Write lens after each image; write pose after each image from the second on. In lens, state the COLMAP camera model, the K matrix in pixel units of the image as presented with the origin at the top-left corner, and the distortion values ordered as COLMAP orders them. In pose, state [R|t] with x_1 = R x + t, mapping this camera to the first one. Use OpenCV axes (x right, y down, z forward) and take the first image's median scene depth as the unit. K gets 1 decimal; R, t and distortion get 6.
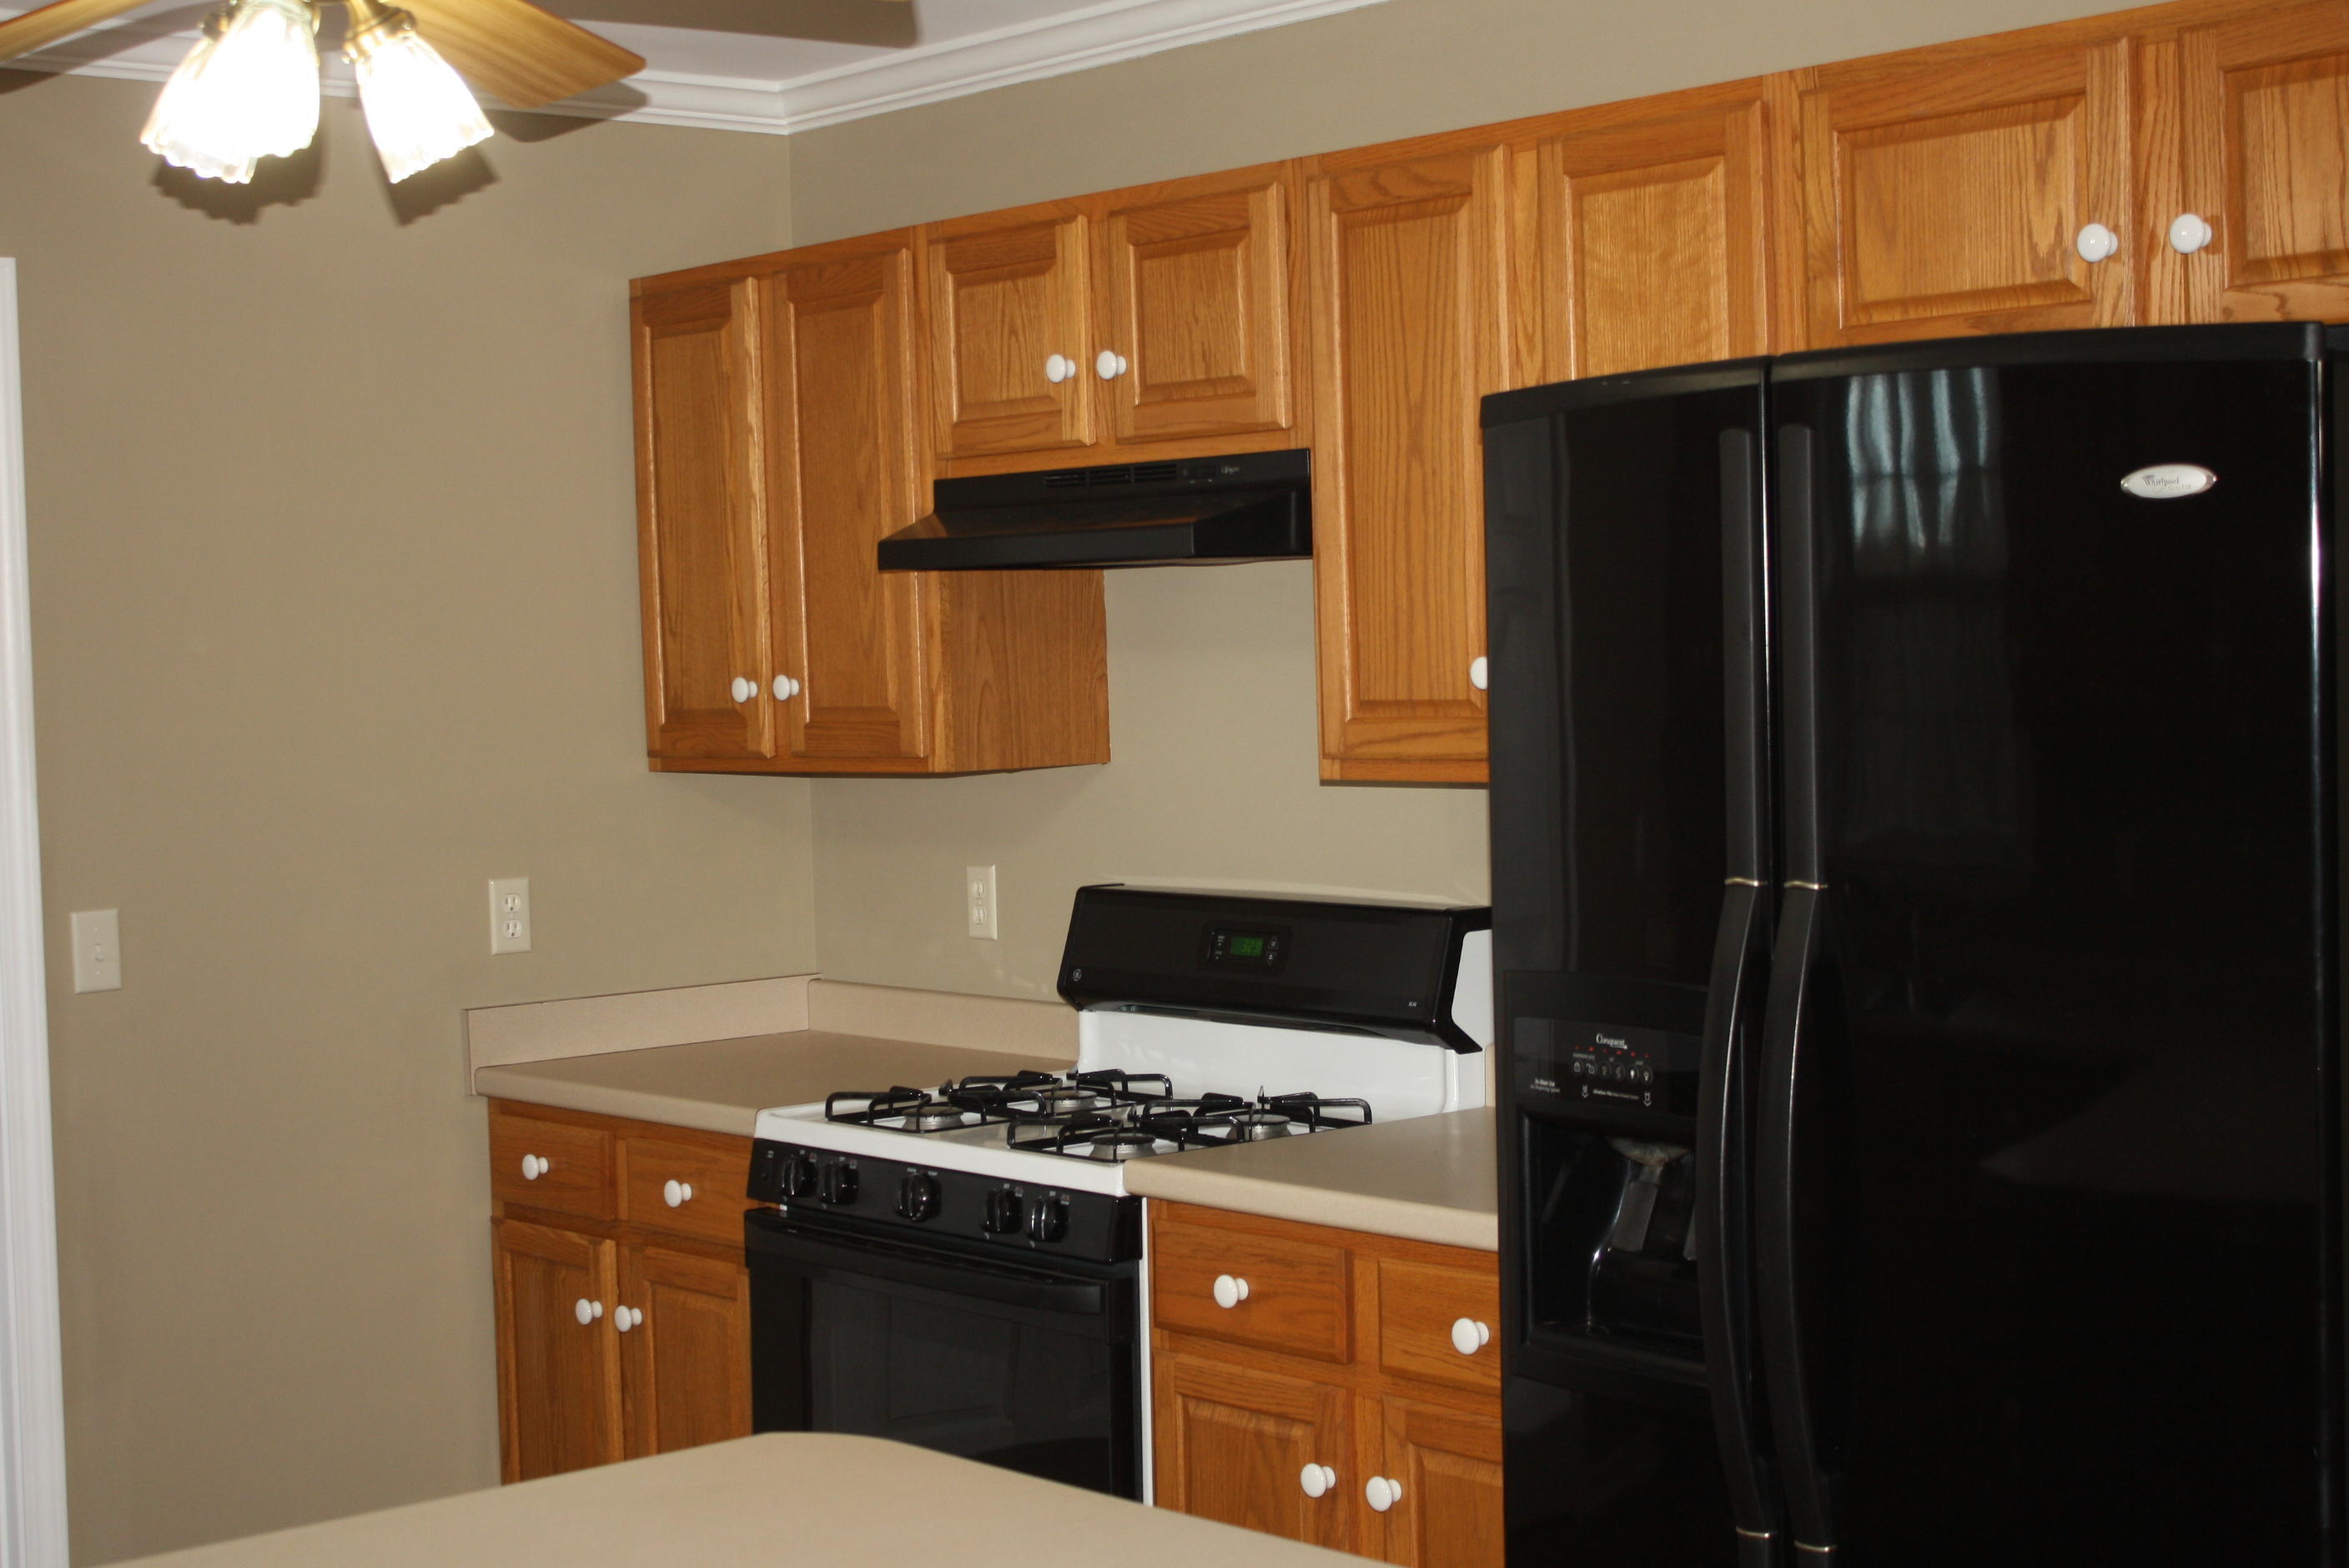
lens RADIAL K [[3604.8, 0, 1180.3], [0, 3604.8, 769.1], [0, 0, 1]] dist [-0.040342, 0.179750]
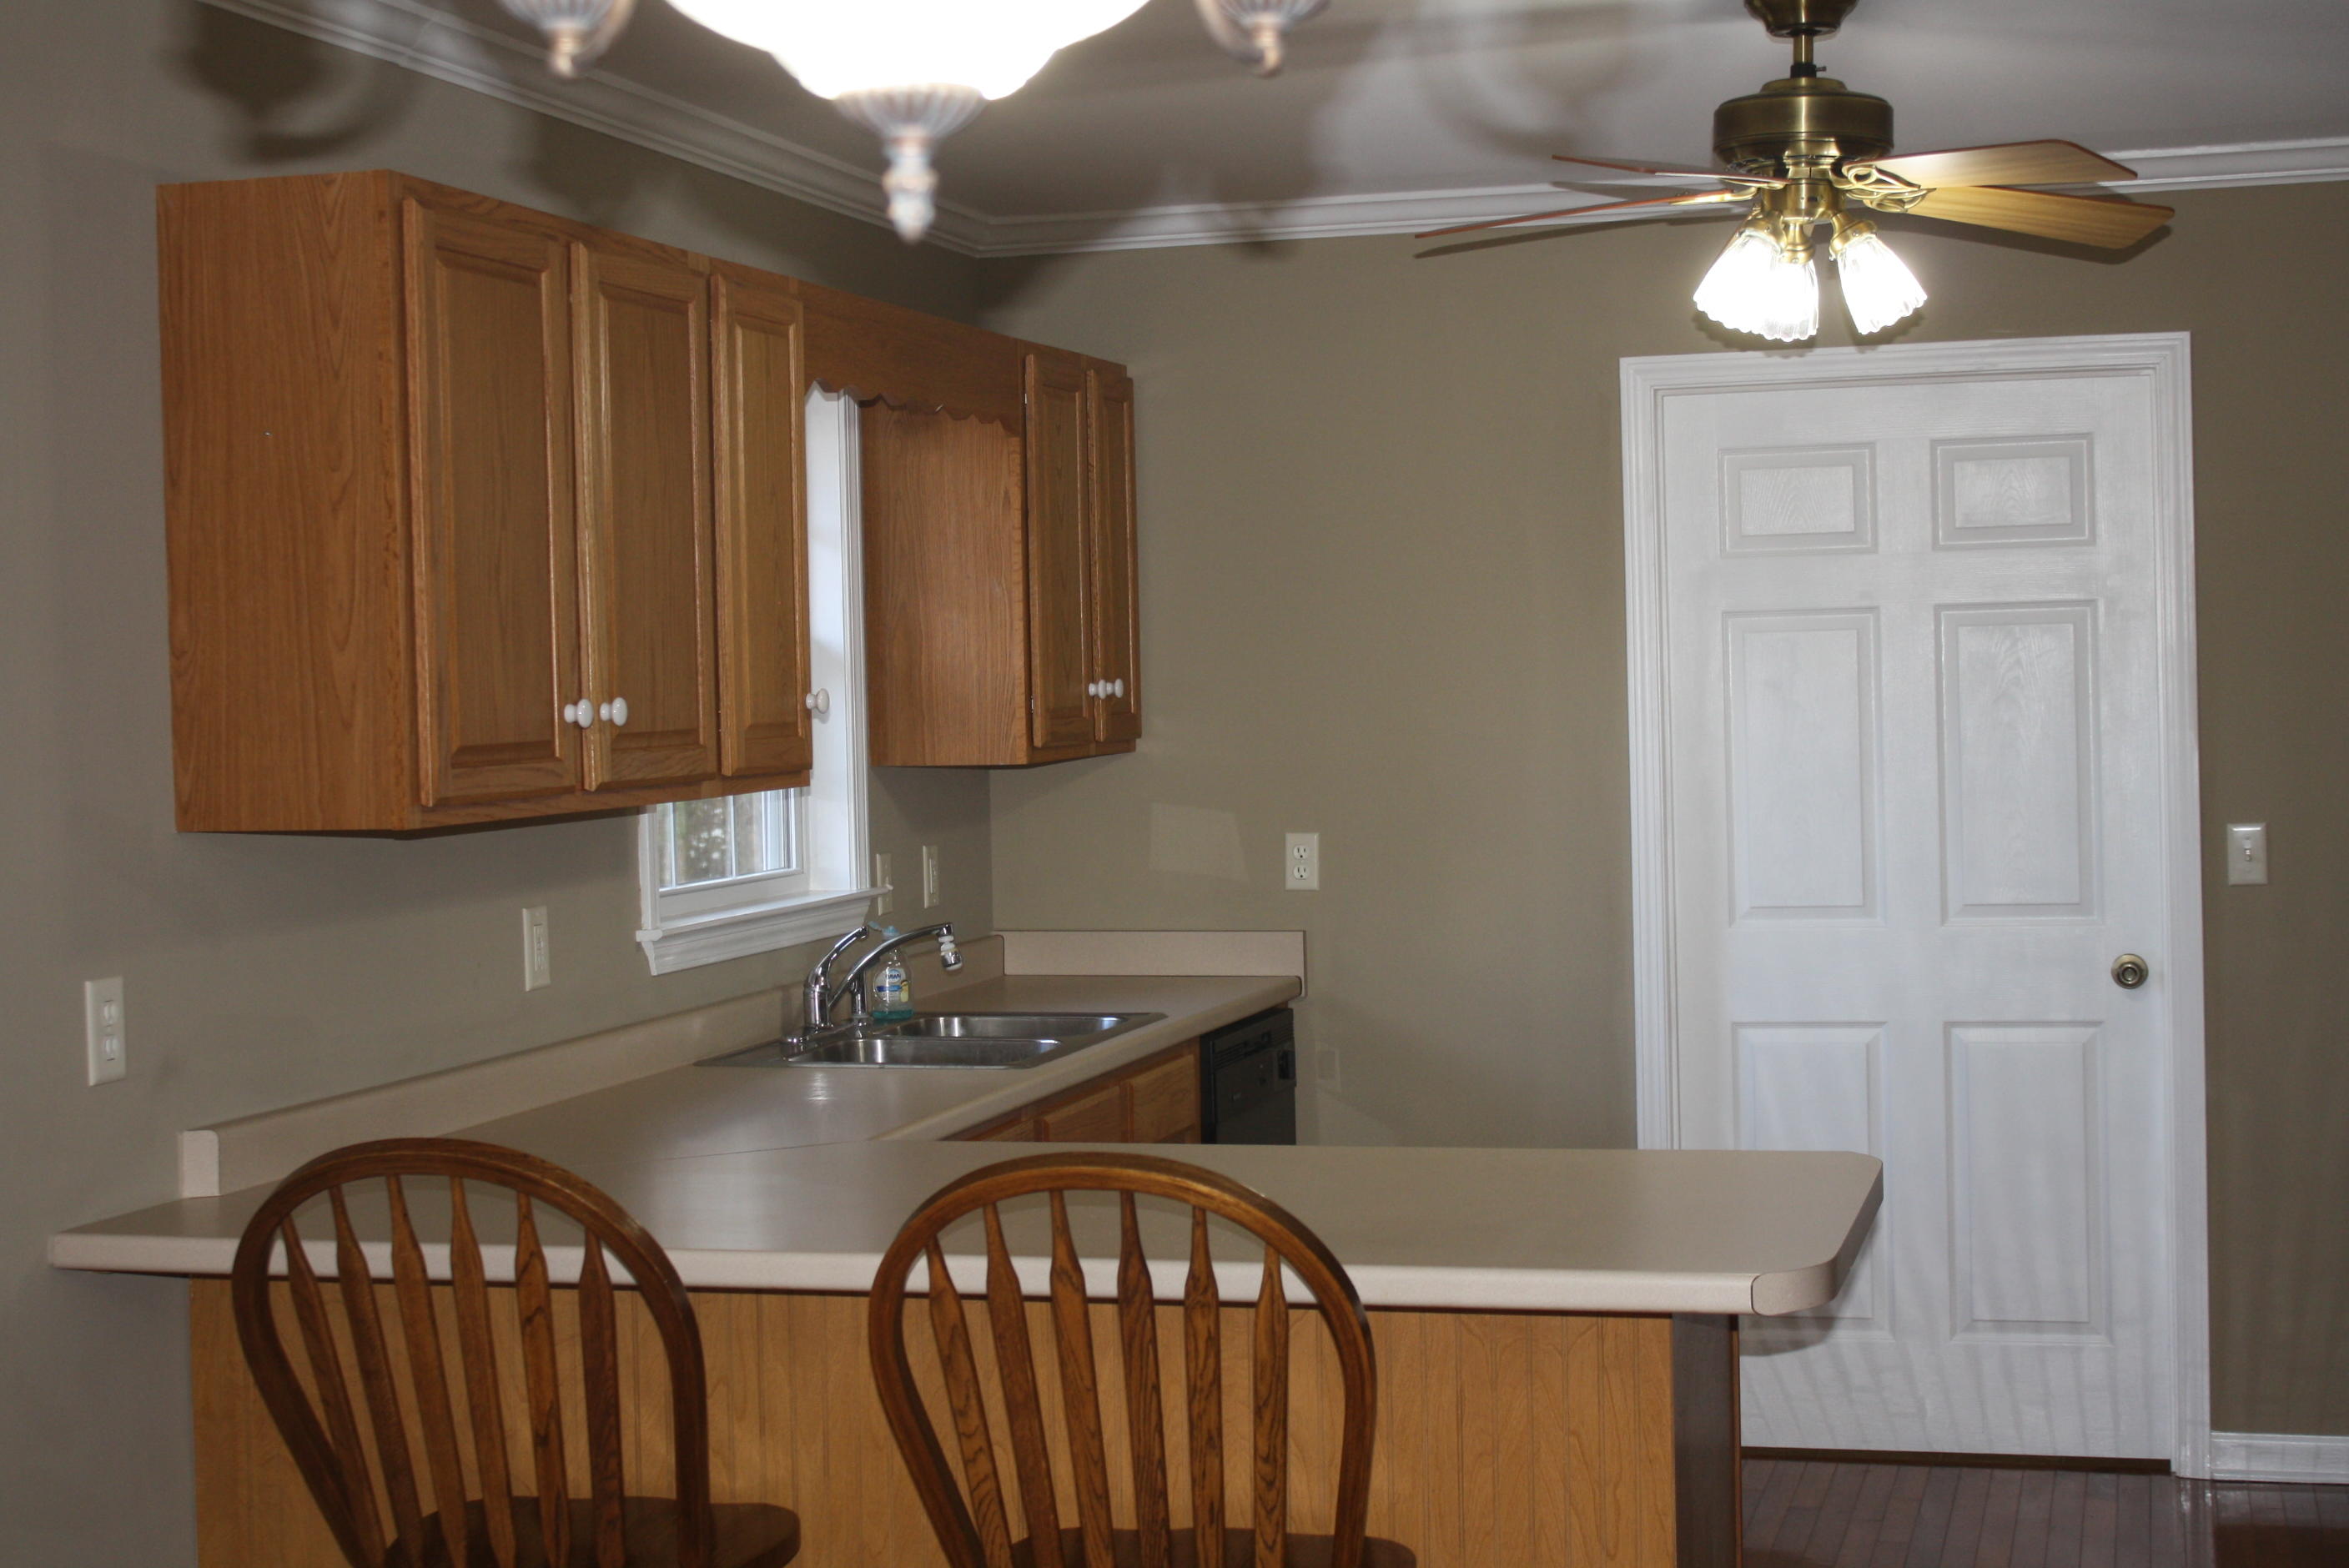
lens RADIAL K [[3604.8, 0, 1180.3], [0, 3604.8, 769.1], [0, 0, 1]] dist [-0.040342, 0.179750]
pose [[0.558242, 0.037252, -0.828842, 0.602813], [-0.021335, 0.999306, 0.030545, -0.013022], [0.829404, 0.000632, 0.558649, -0.061501]]
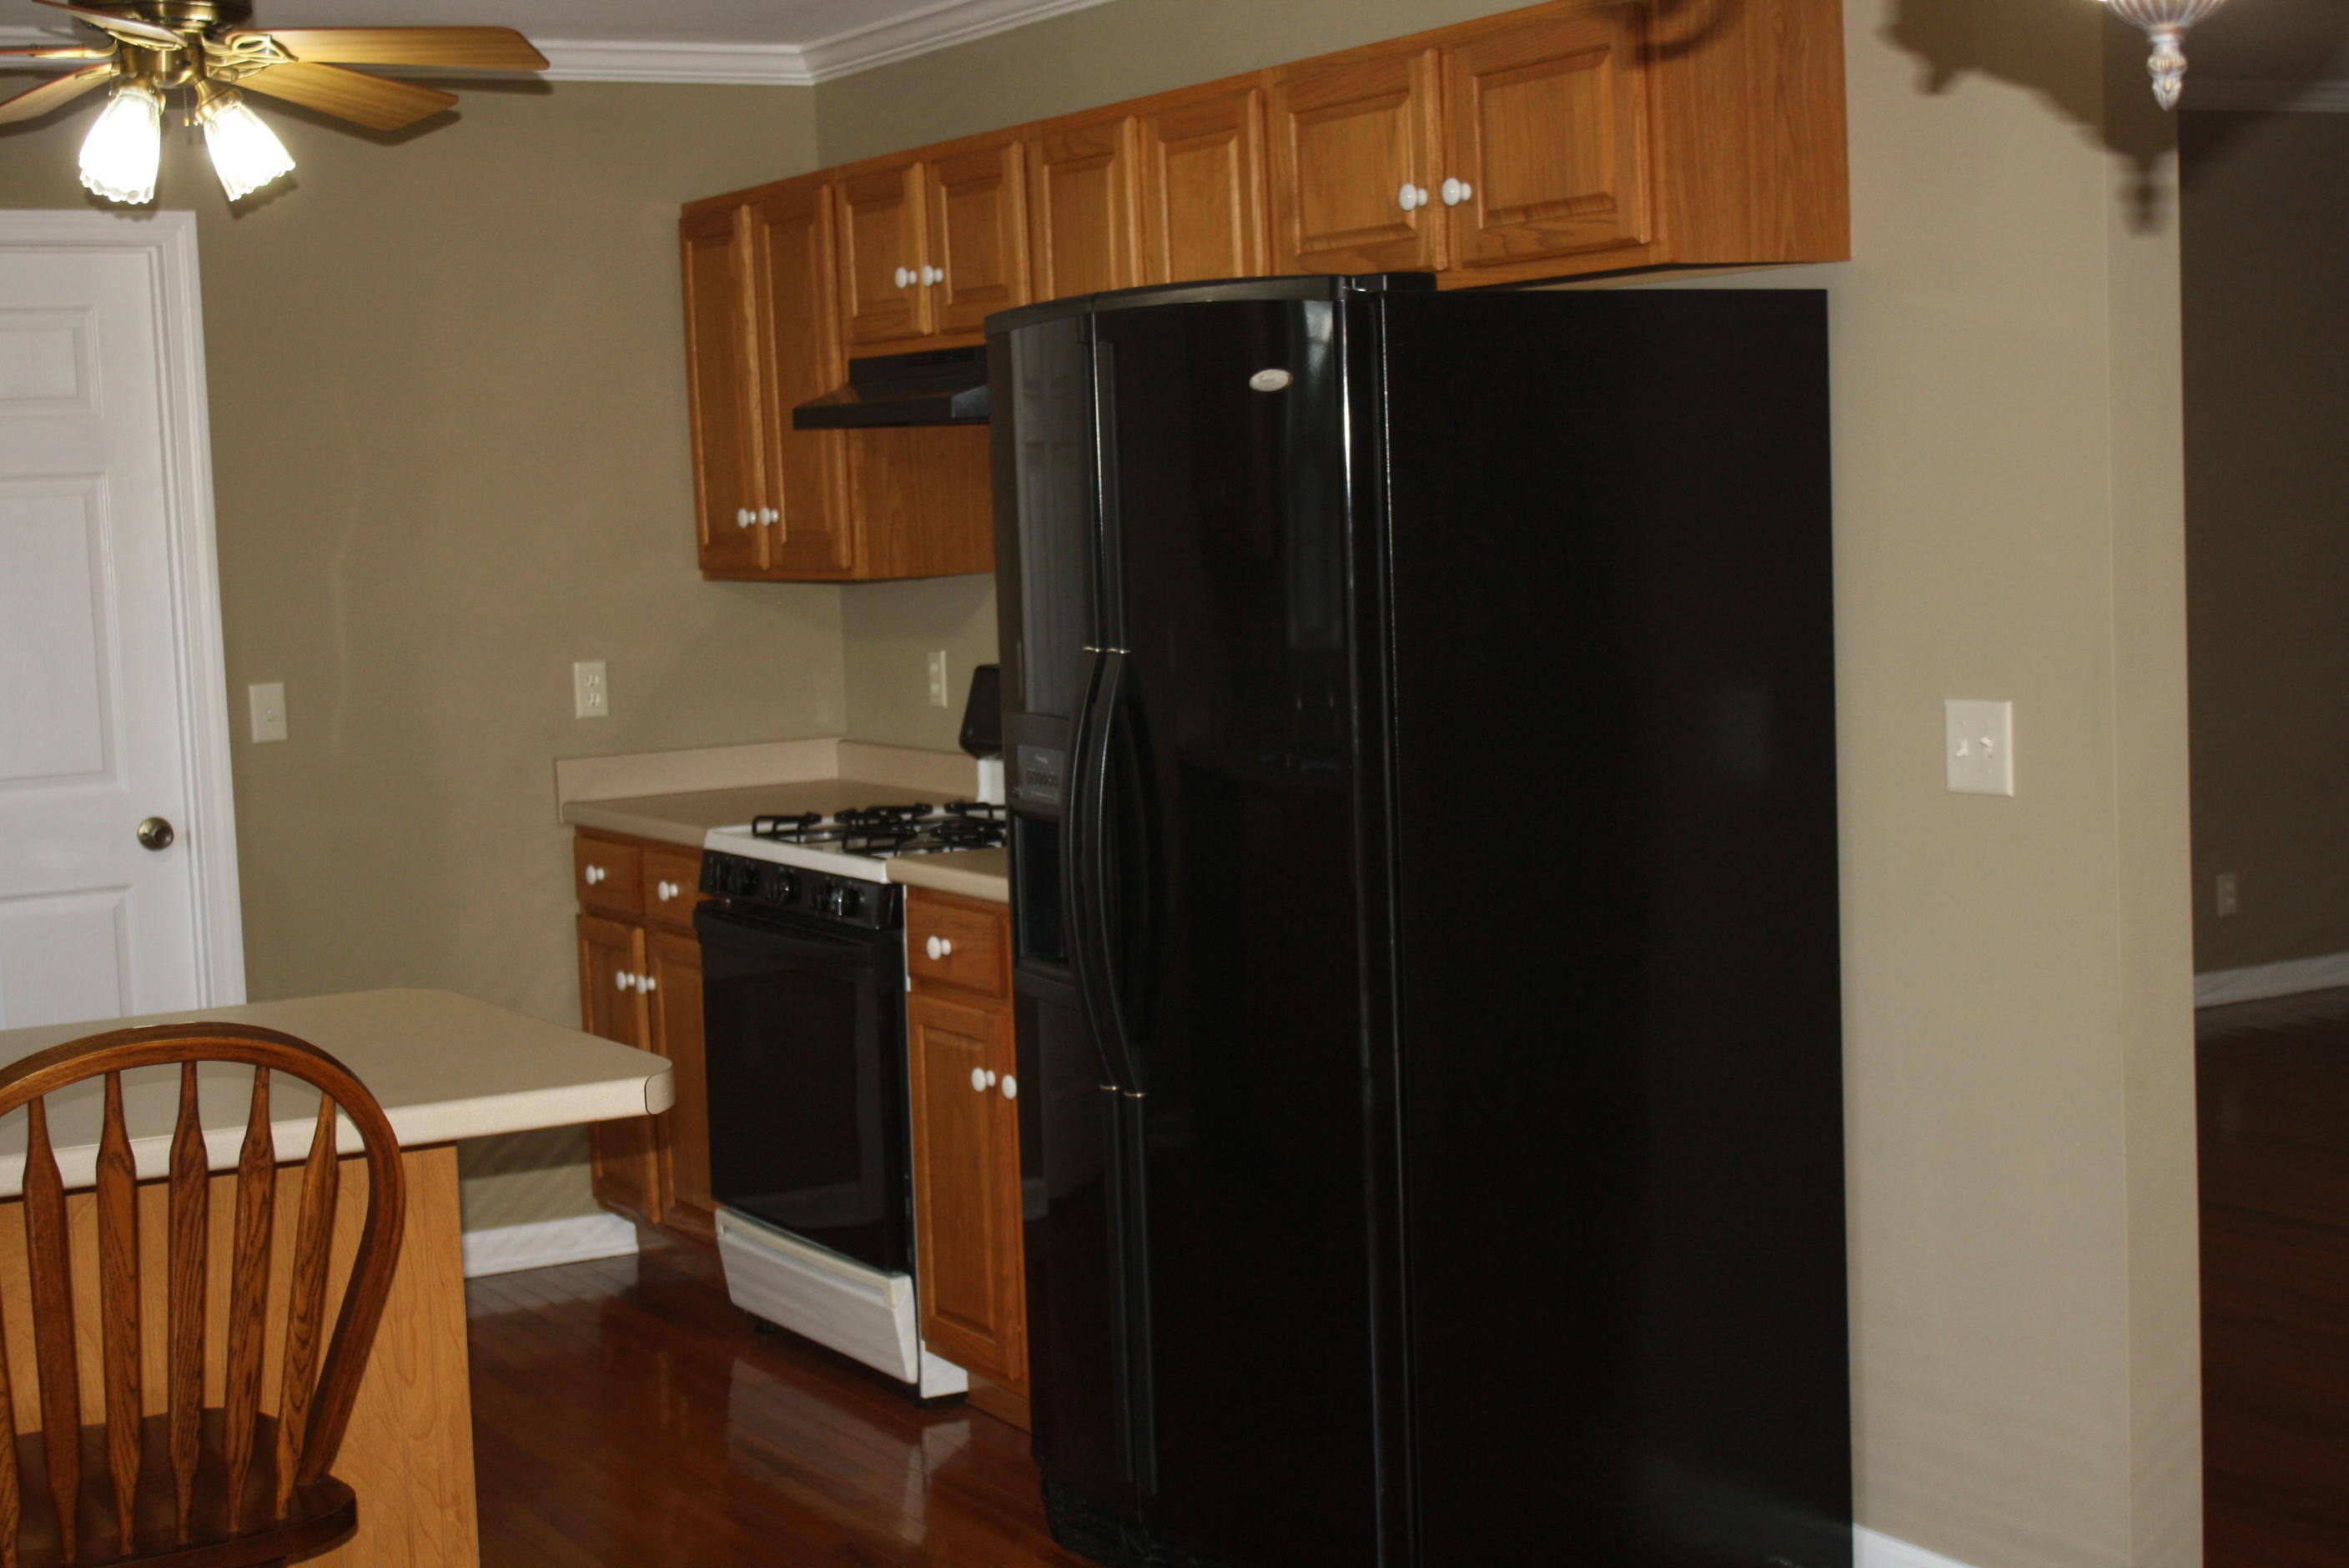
lens RADIAL K [[3604.8, 0, 1180.3], [0, 3604.8, 769.1], [0, 0, 1]] dist [-0.040342, 0.179750]
pose [[0.981723, 0.003149, -0.190290, 0.323388], [0.006937, 0.998607, 0.052310, 0.002237], [0.190190, -0.052674, 0.980333, -0.306337]]
